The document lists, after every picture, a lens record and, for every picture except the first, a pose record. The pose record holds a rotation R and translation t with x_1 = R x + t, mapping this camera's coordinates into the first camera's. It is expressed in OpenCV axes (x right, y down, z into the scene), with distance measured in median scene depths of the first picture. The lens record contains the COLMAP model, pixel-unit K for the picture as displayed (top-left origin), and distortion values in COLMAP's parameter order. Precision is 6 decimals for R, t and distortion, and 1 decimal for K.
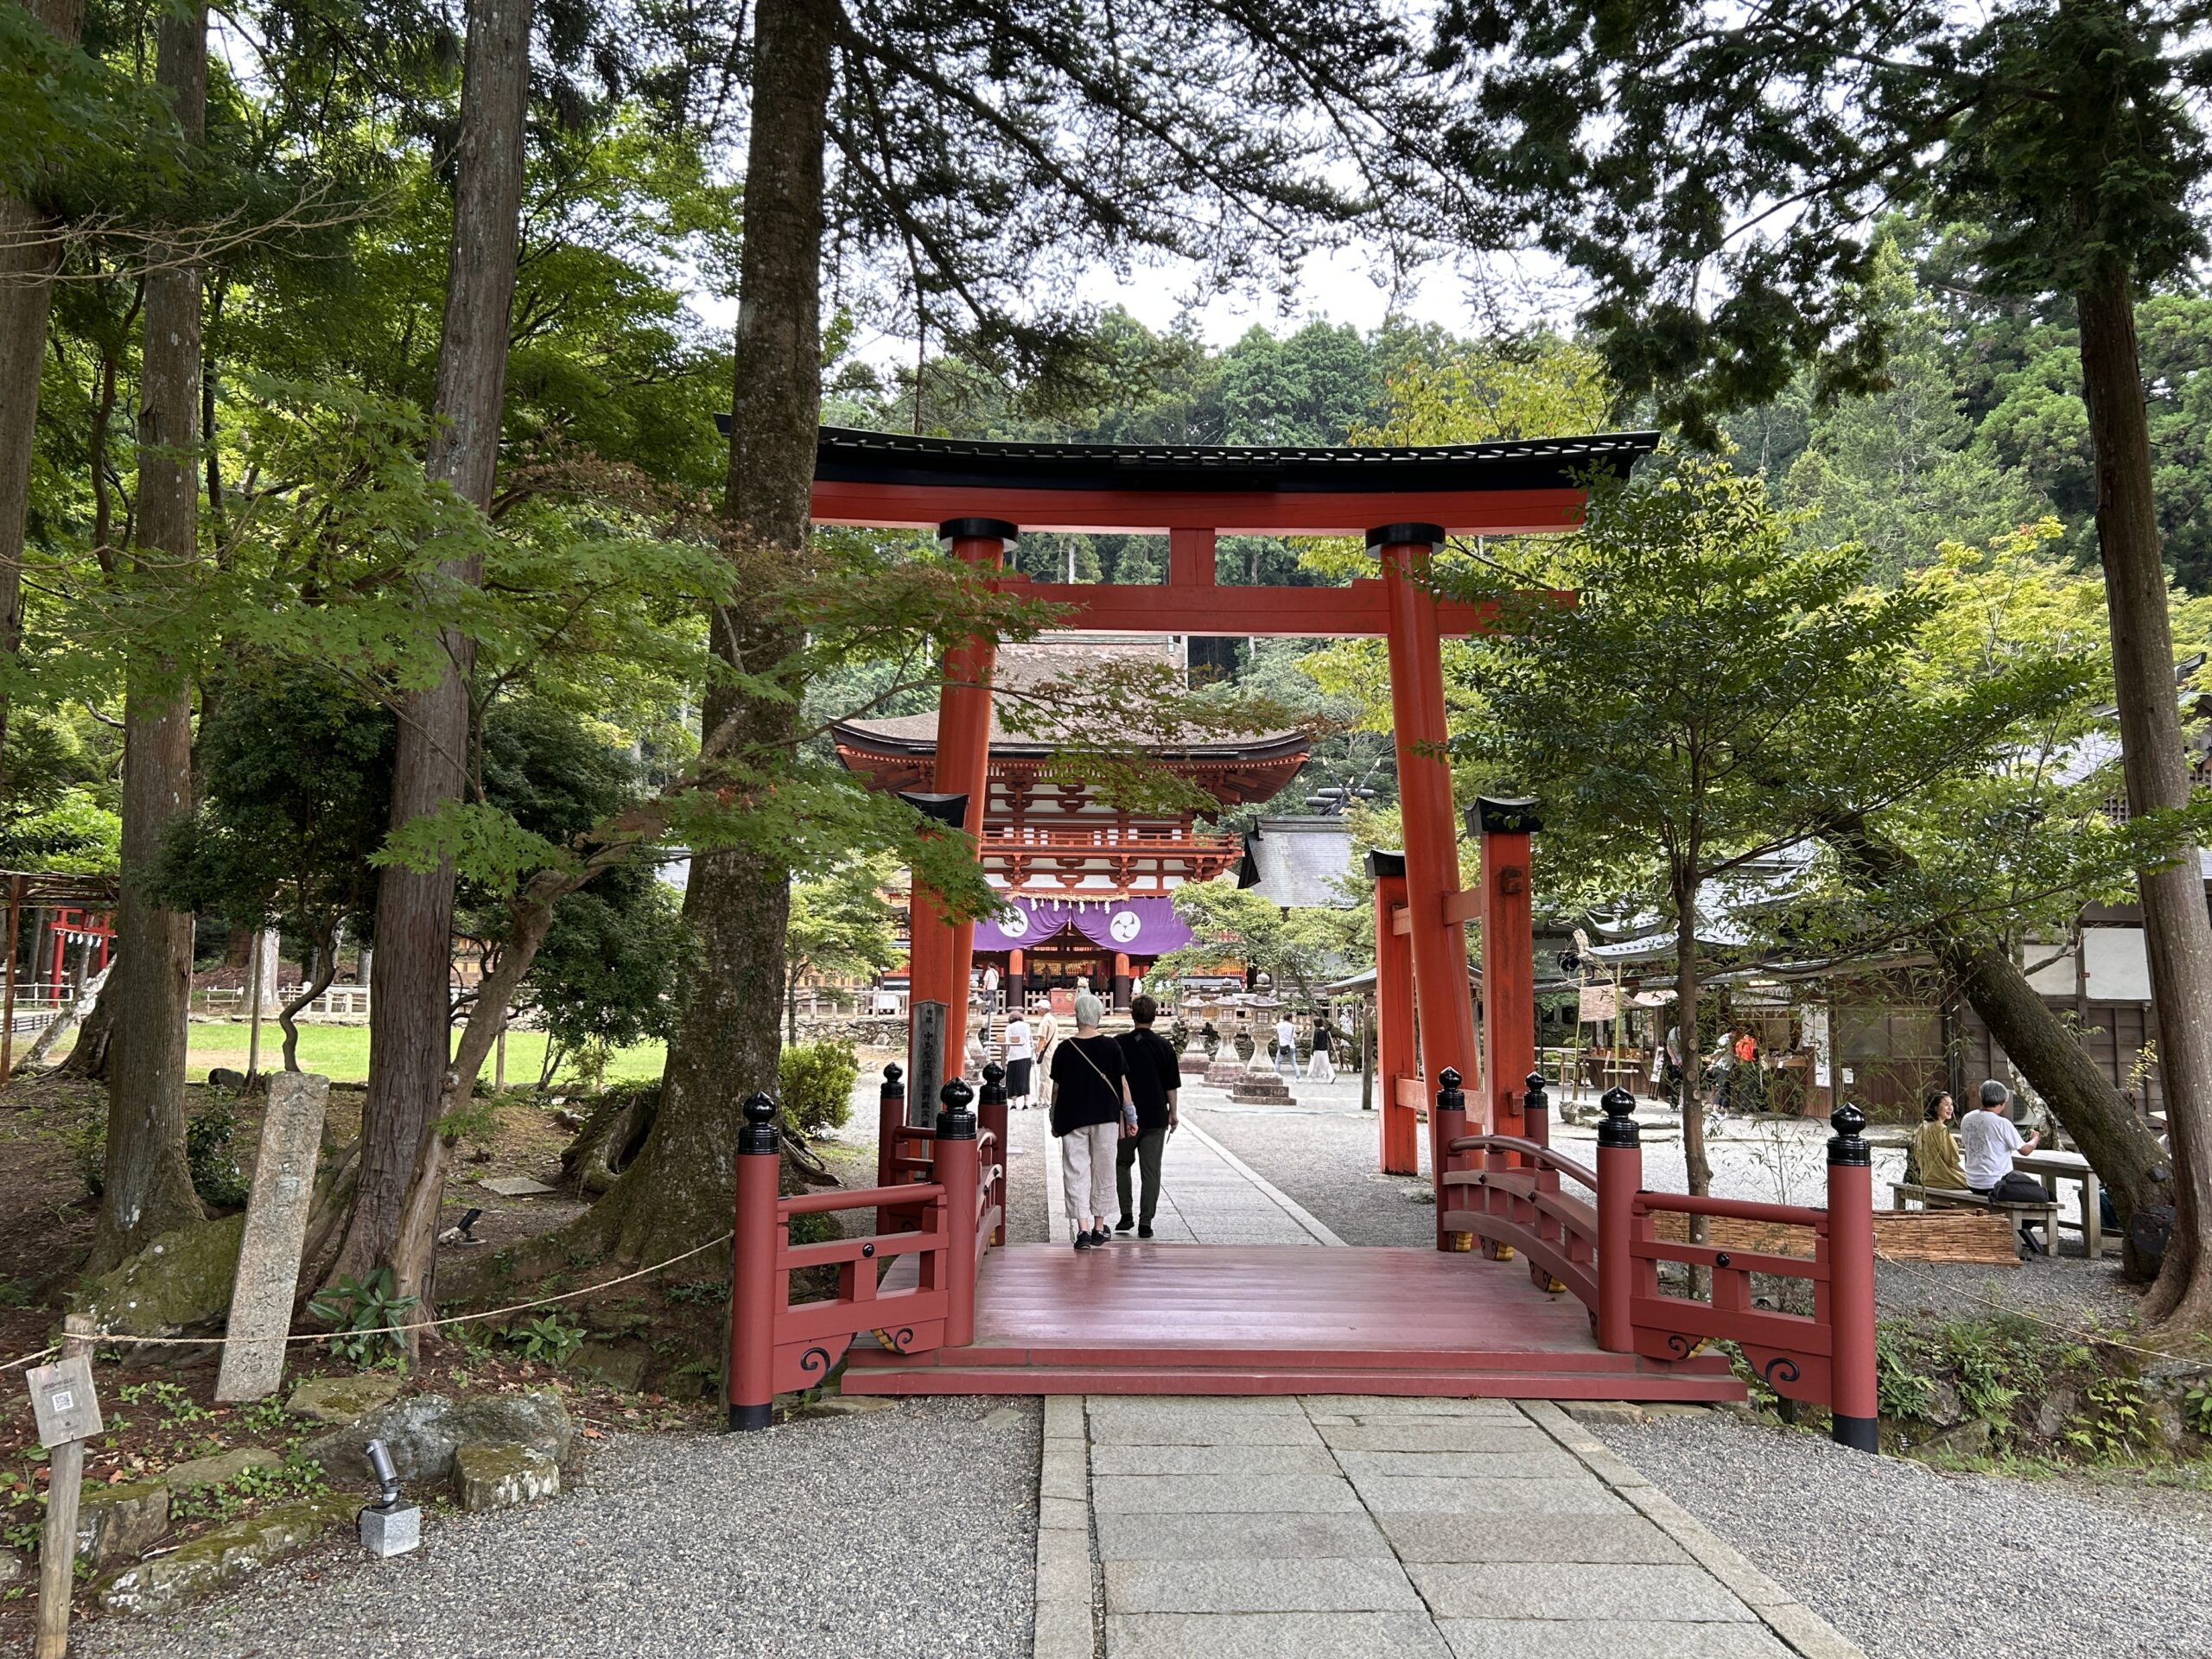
lens RADIAL K [[1808.3, 0, 1081.6], [0, 1808.3, 825.2], [0, 0, 1]] dist [0.441191, 0.000229]
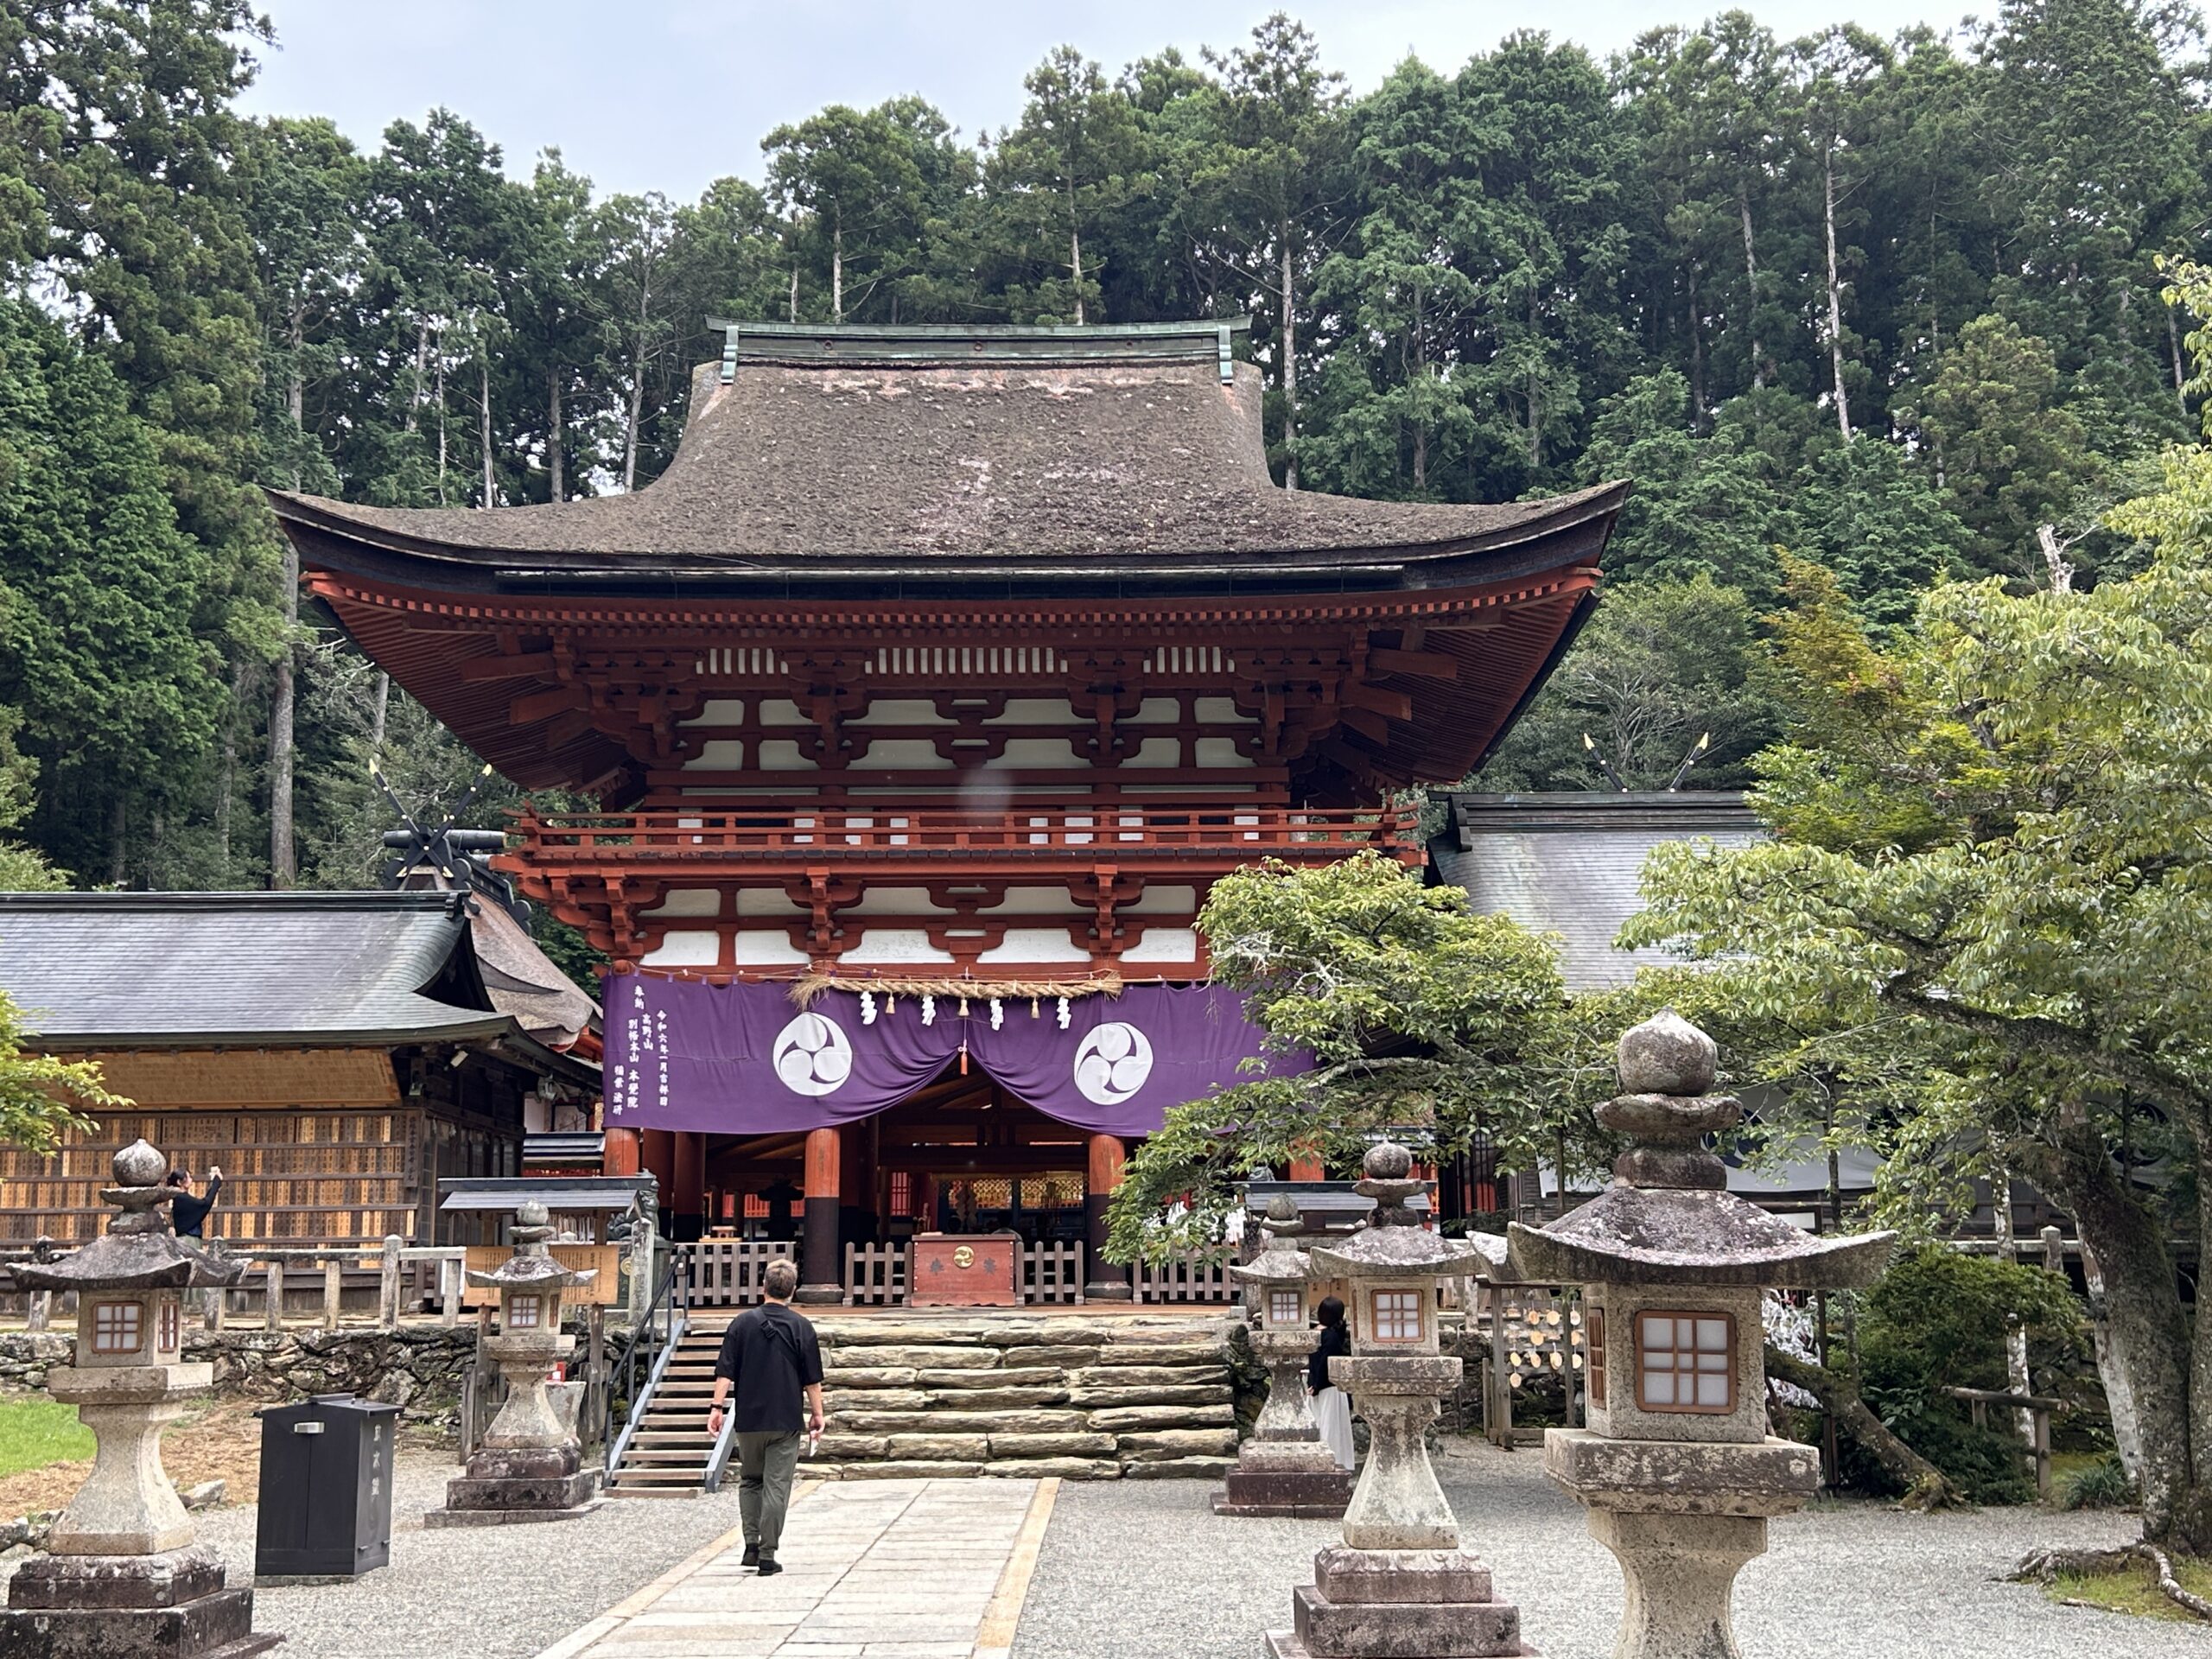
lens RADIAL K [[2543.7, 0, 1094.1], [0, 2543.7, 843.6], [0, 0, 1]] dist [0.256775, -0.594399]
pose [[0.999308, -0.019066, -0.031930, 0.037855], [0.016798, 0.997415, -0.069865, 0.047294], [0.033180, 0.069280, 0.997045, 0.469371]]
